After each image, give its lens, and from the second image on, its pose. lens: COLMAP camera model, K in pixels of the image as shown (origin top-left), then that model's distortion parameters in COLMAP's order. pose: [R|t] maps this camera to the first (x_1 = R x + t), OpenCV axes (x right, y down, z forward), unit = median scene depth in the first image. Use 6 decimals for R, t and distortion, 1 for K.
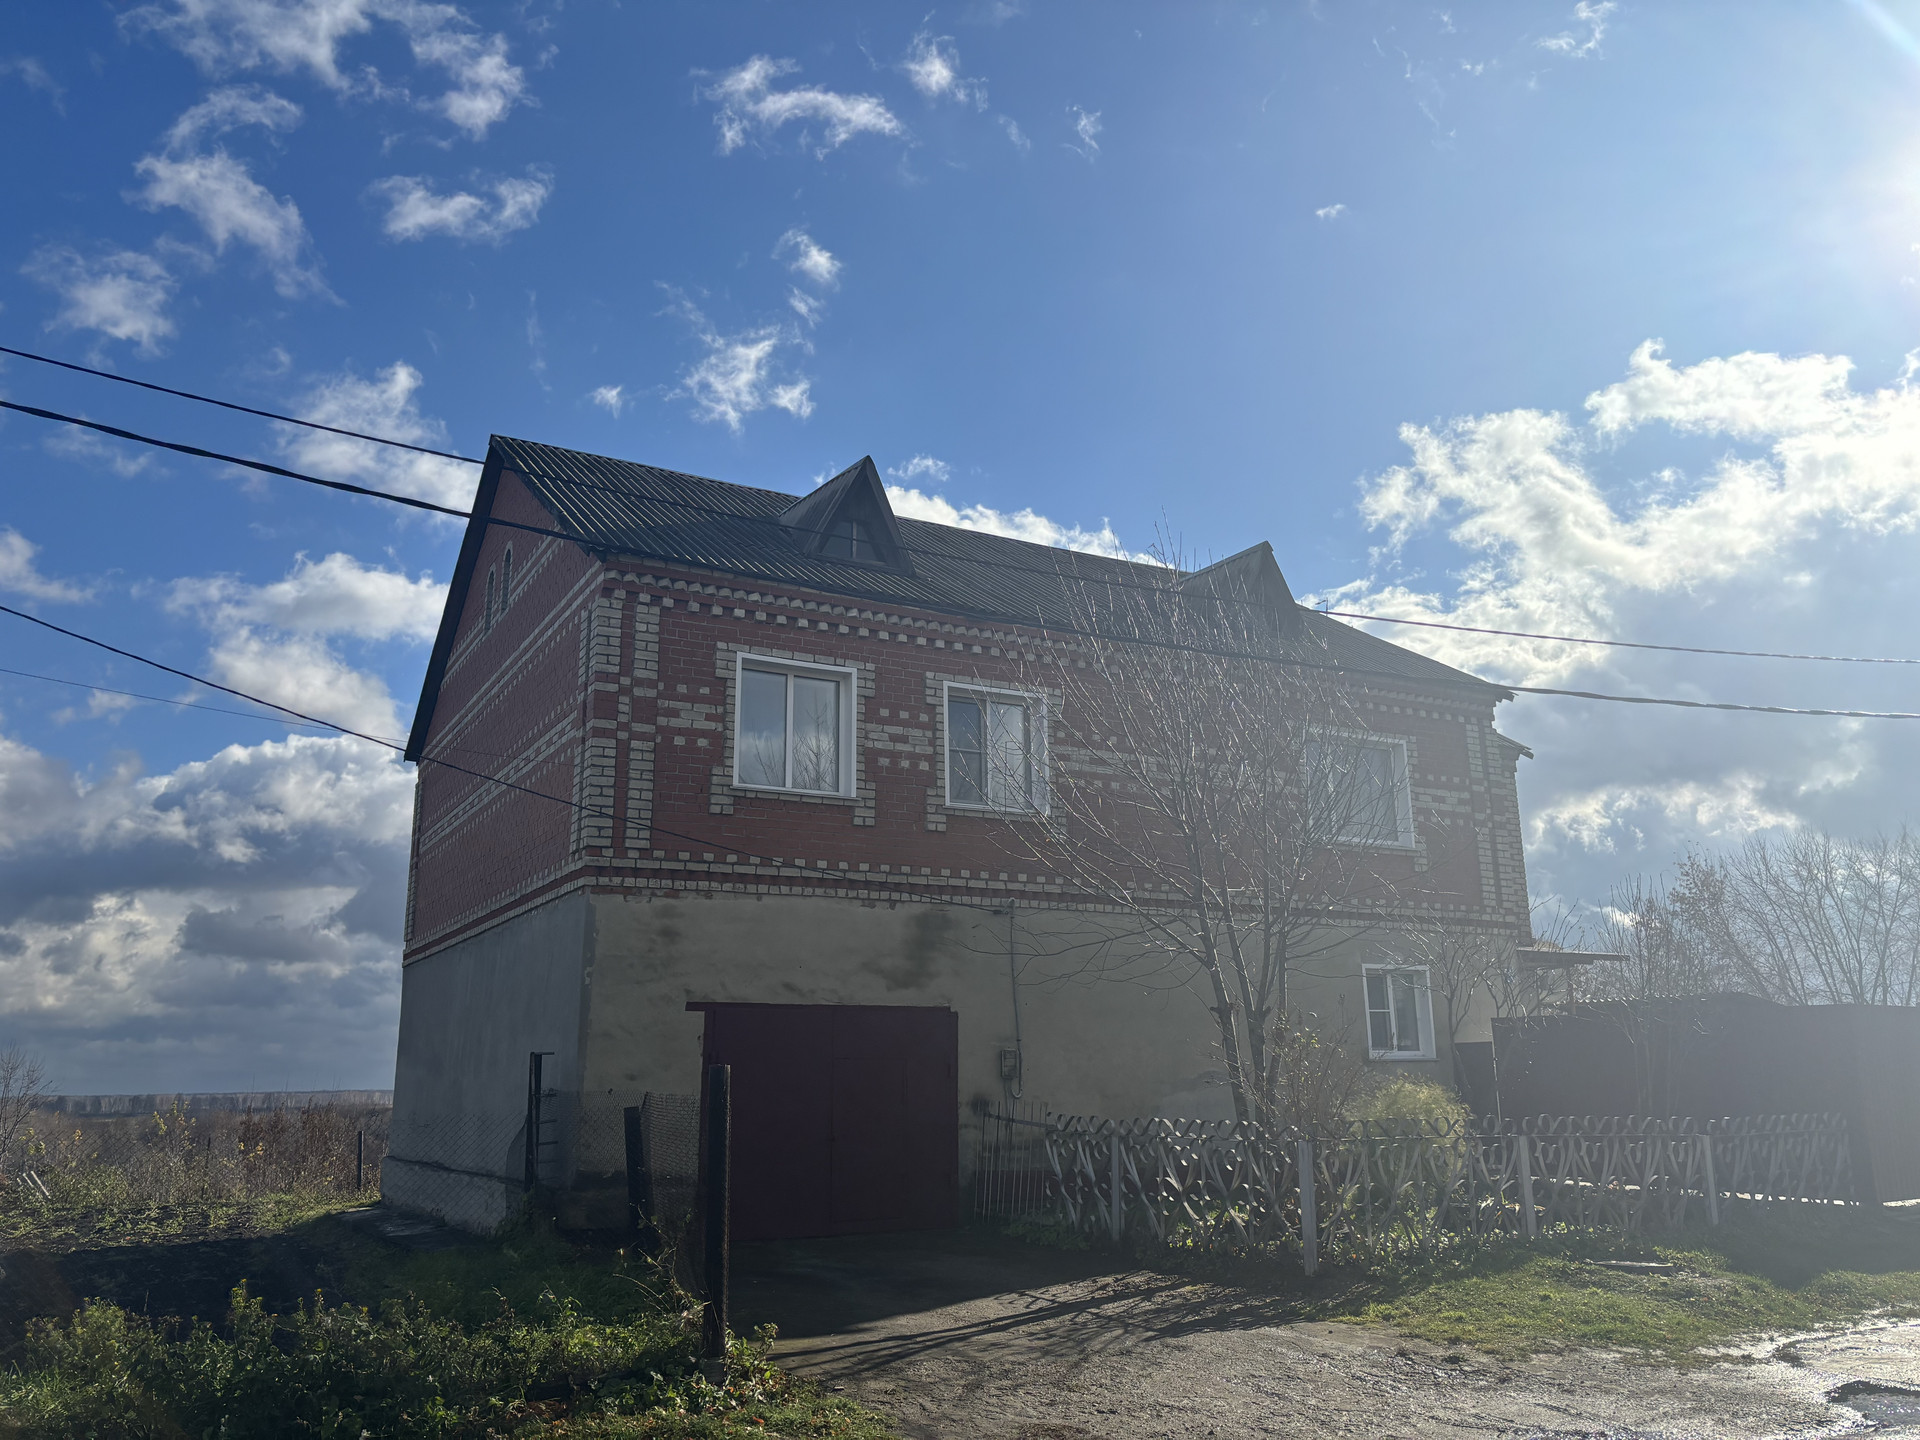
lens RADIAL K [[1451.4, 0, 947.1], [0, 1451.4, 729.1], [0, 0, 1]] dist [0.078124, -0.087519]
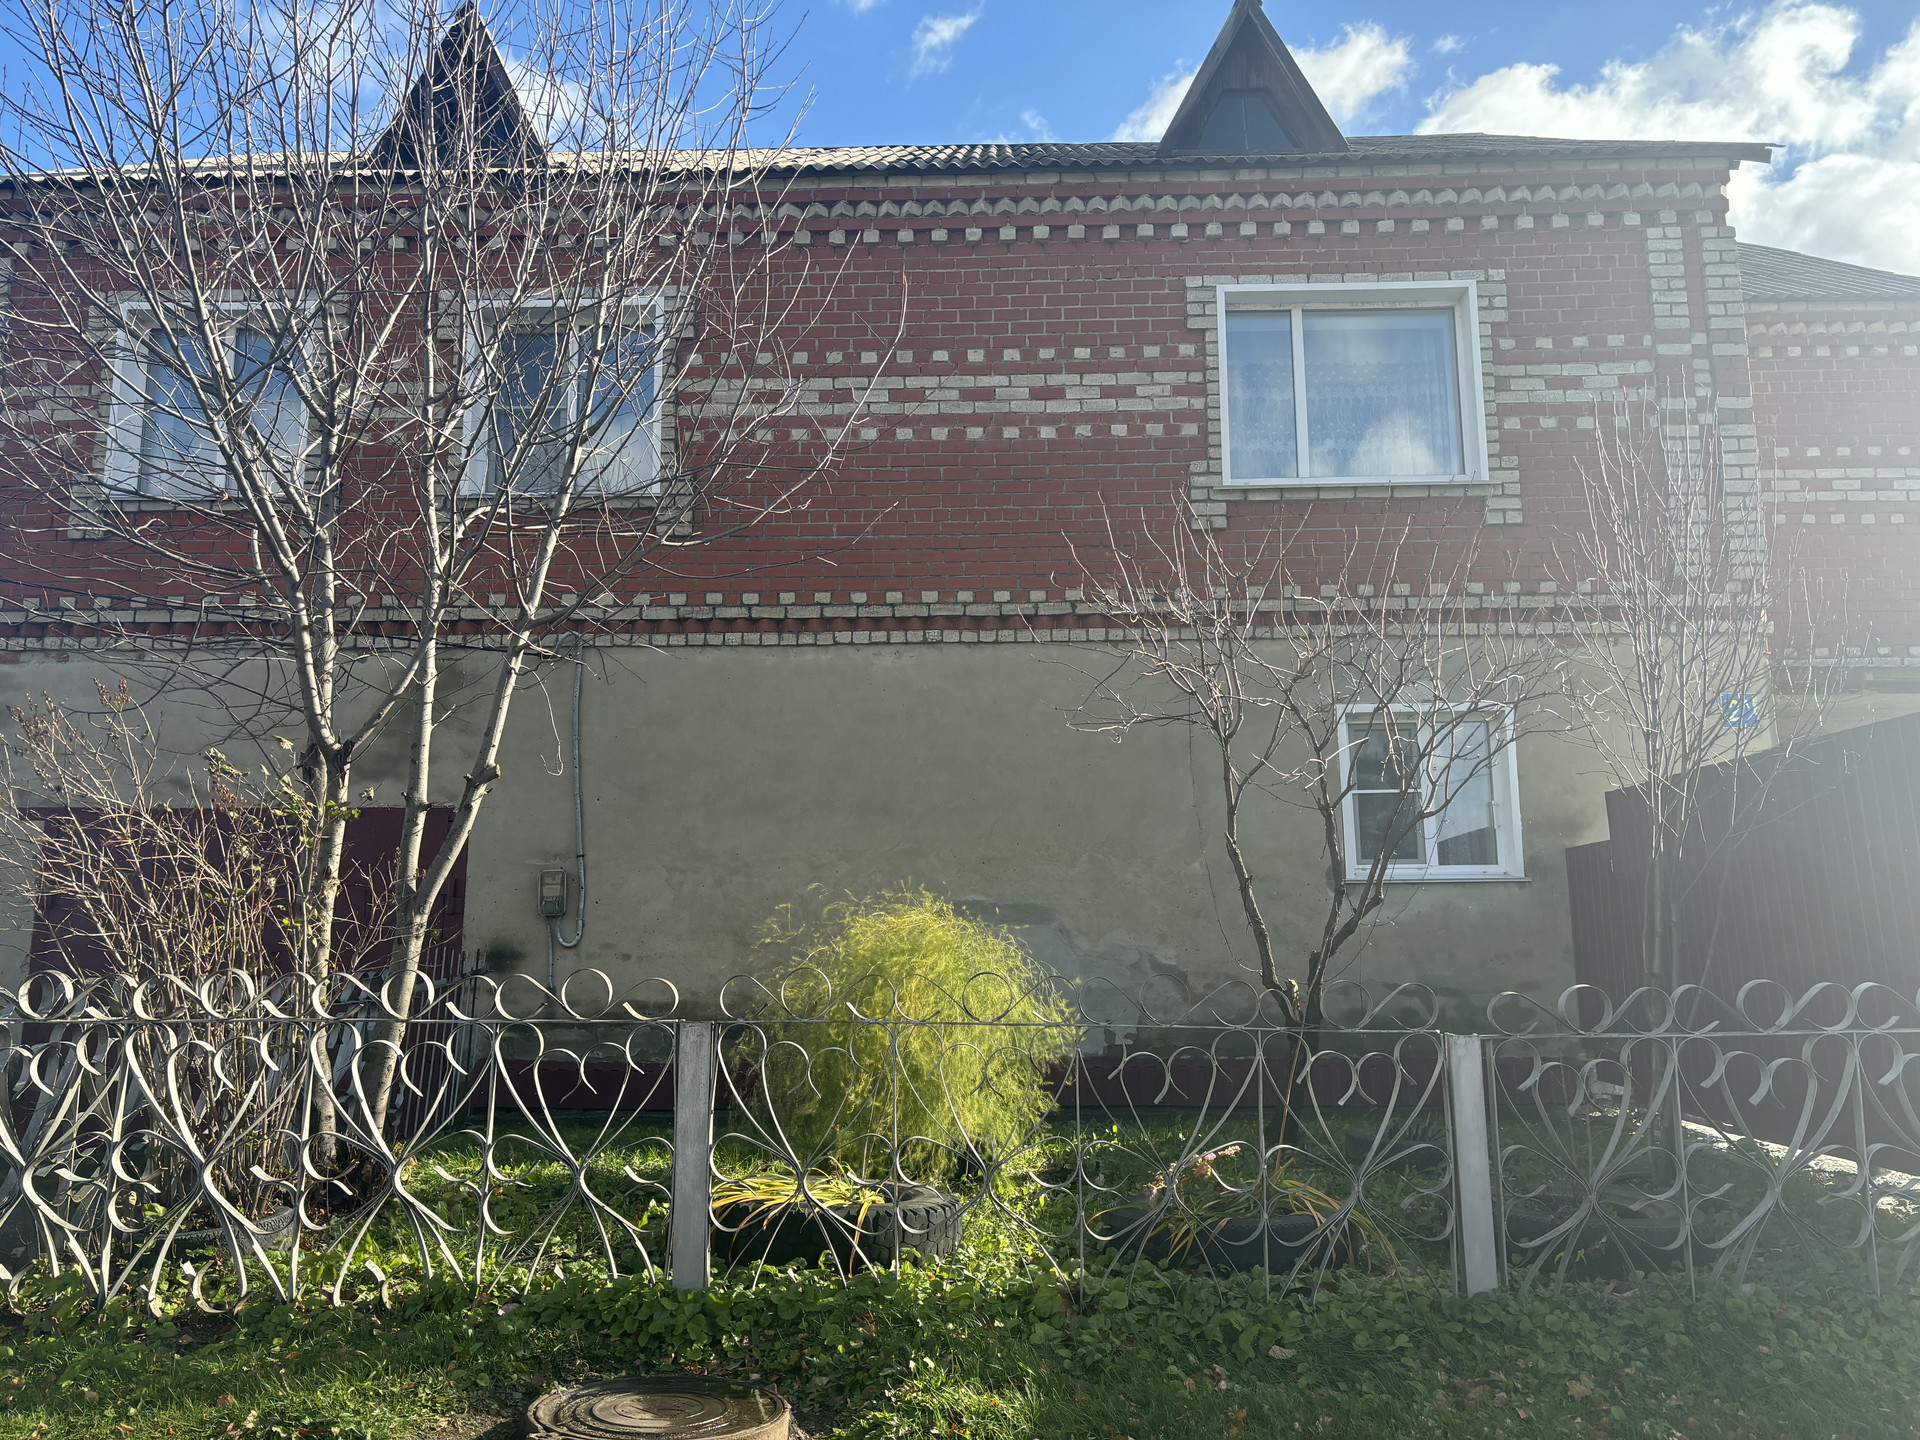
lens RADIAL K [[1451.4, 0, 937.1], [0, 1451.4, 721.3], [0, 0, 1]] dist [0.078124, -0.087519]
pose [[0.862126, -0.068397, -0.502056, 0.493837], [0.114388, 0.991540, 0.061346, 0.135035], [0.493613, -0.110317, 0.862656, 0.542440]]
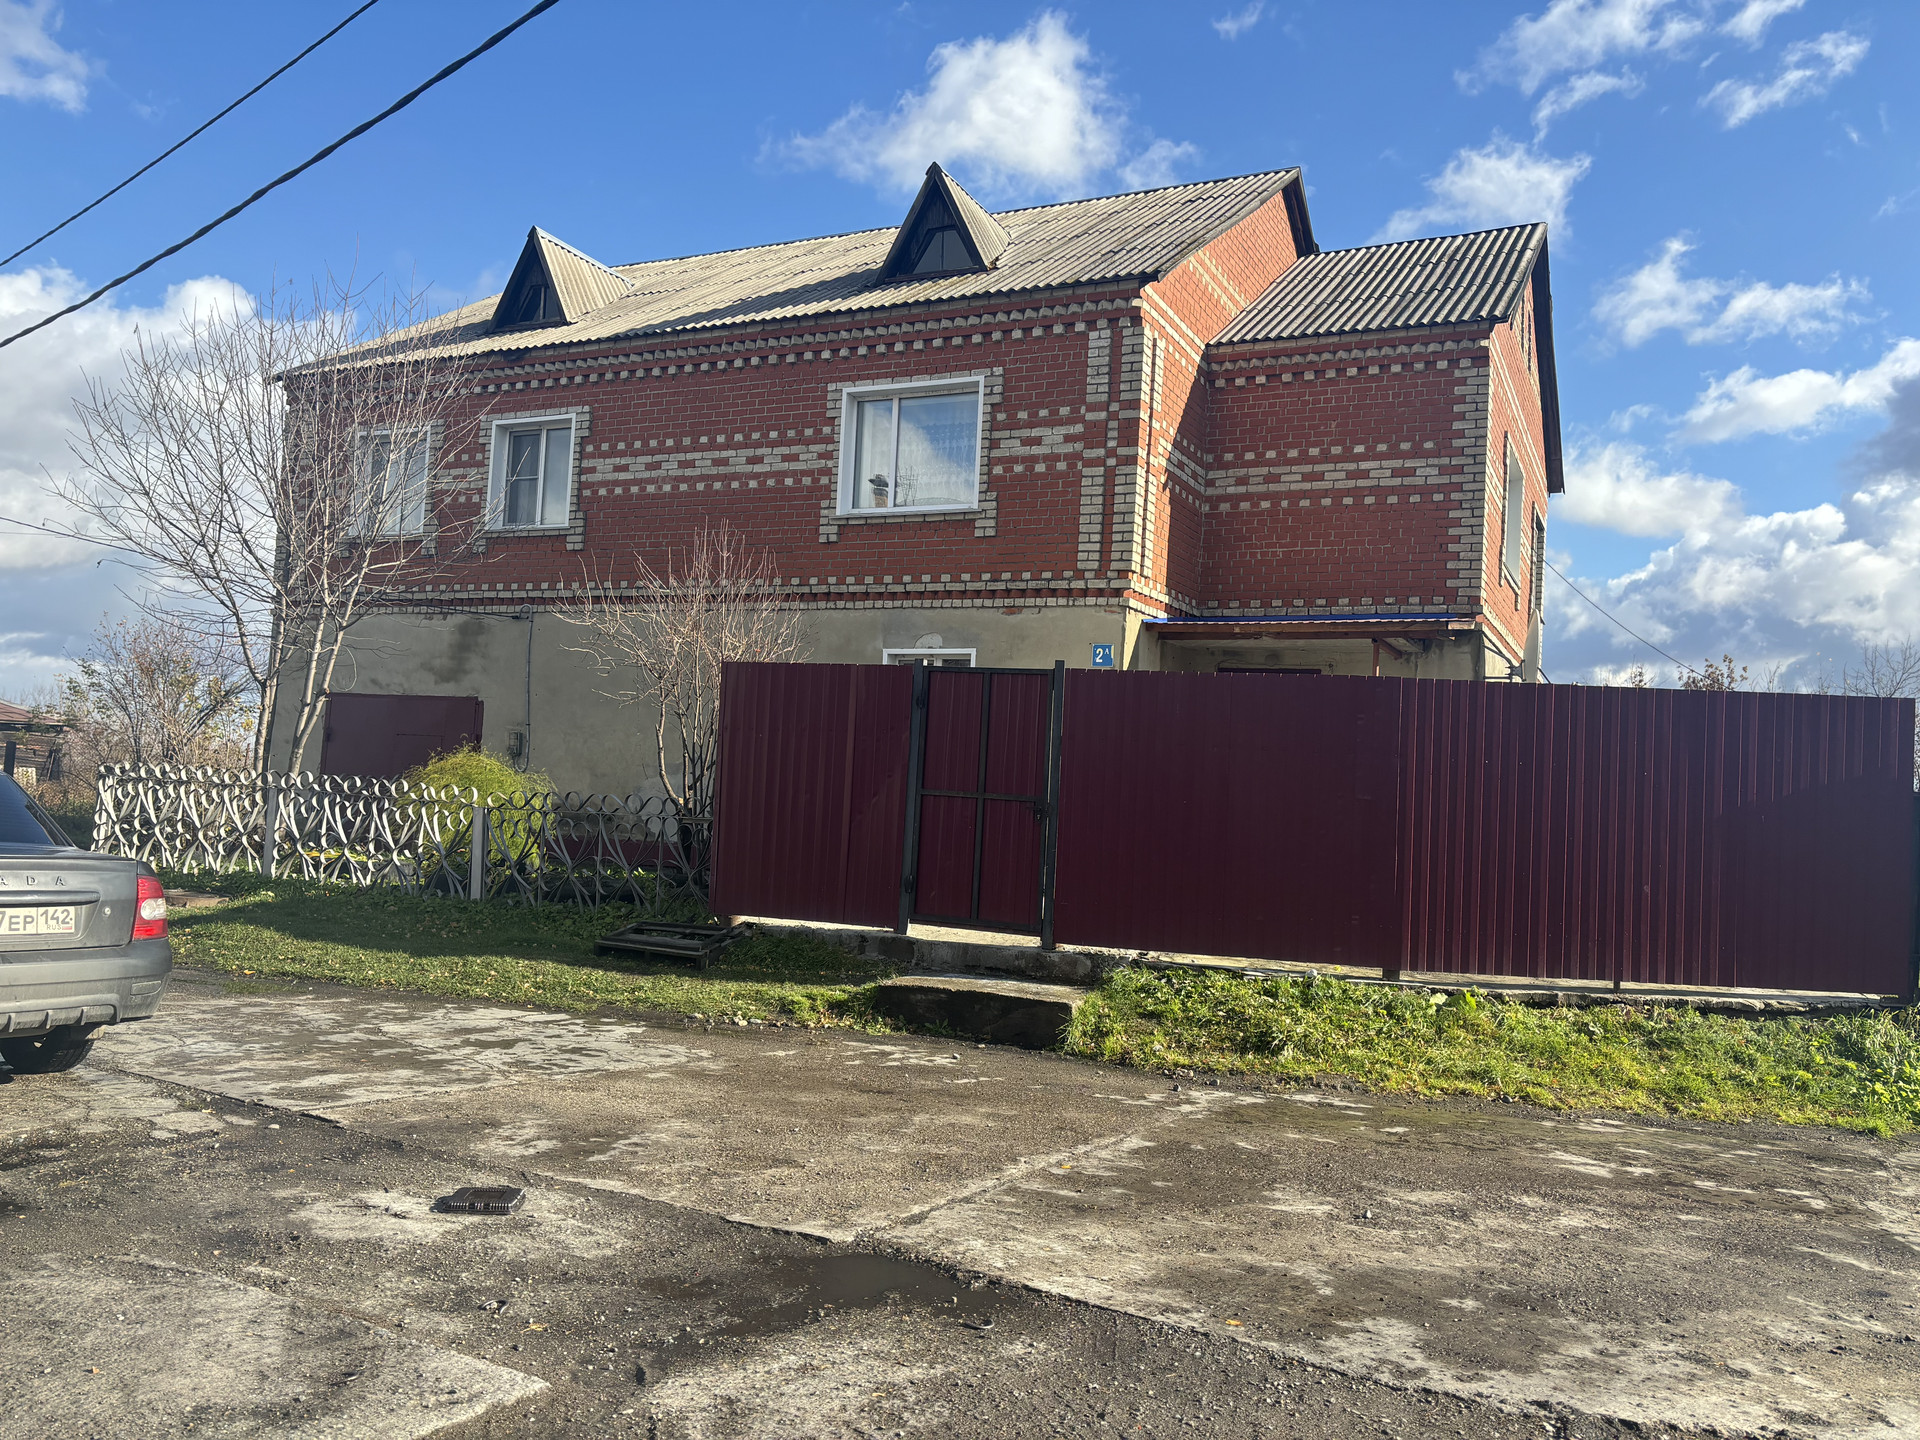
lens RADIAL K [[1451.4, 0, 972.7], [0, 1451.4, 748.2], [0, 0, 1]] dist [0.078124, -0.087519]
pose [[0.570045, 0.018002, -0.821416, 1.208042], [0.140758, 0.982839, 0.119223, 0.140692], [0.809467, -0.183583, 0.557728, 0.623821]]
